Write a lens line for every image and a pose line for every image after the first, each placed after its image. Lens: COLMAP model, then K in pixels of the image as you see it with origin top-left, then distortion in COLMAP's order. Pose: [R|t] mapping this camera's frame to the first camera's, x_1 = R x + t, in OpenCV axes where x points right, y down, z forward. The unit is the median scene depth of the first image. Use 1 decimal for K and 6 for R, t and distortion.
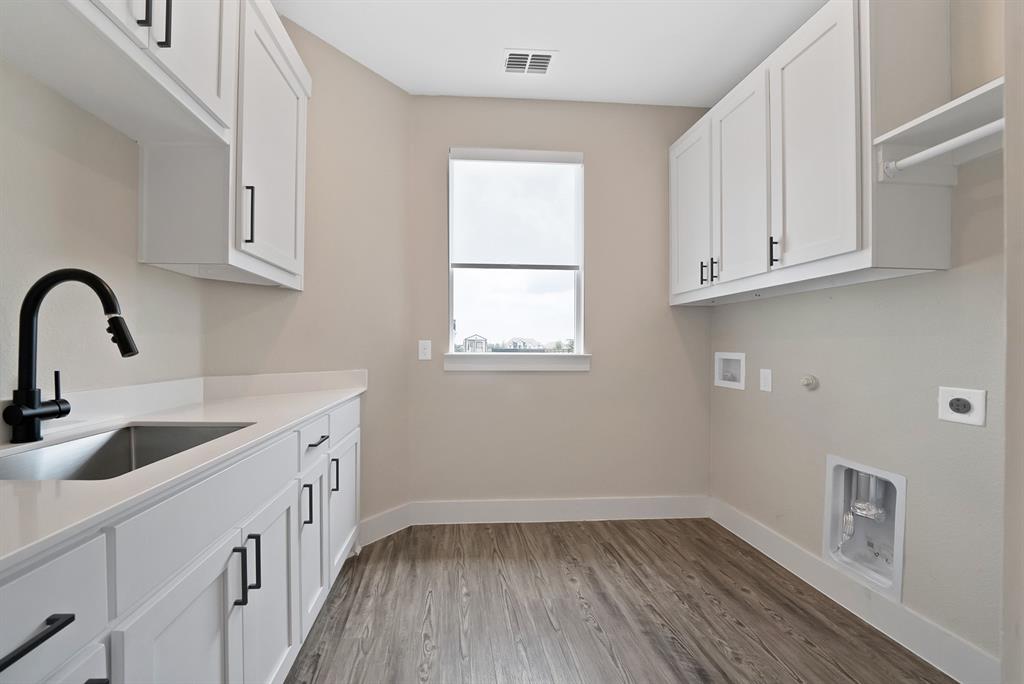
lens RADIAL K [[371.4, 0, 505.4], [0, 371.4, 345.9], [0, 0, 1]] dist [-0.013333, 0.000197]
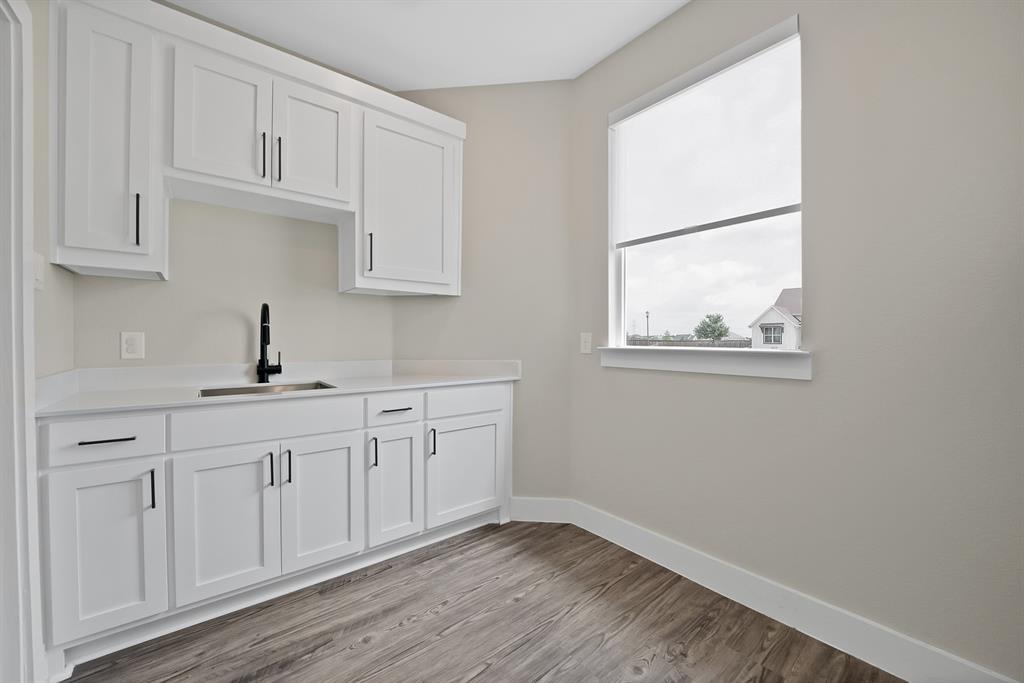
lens RADIAL K [[384.3, 0, 514.0], [0, 384.3, 342.6], [0, 0, 1]] dist [-0.014021, 0.000015]
pose [[0.578588, -0.001315, -0.815619, 0.553898], [0.002553, 0.999997, 0.000199, 0.009669], [0.815616, -0.002198, 0.578589, 0.340128]]
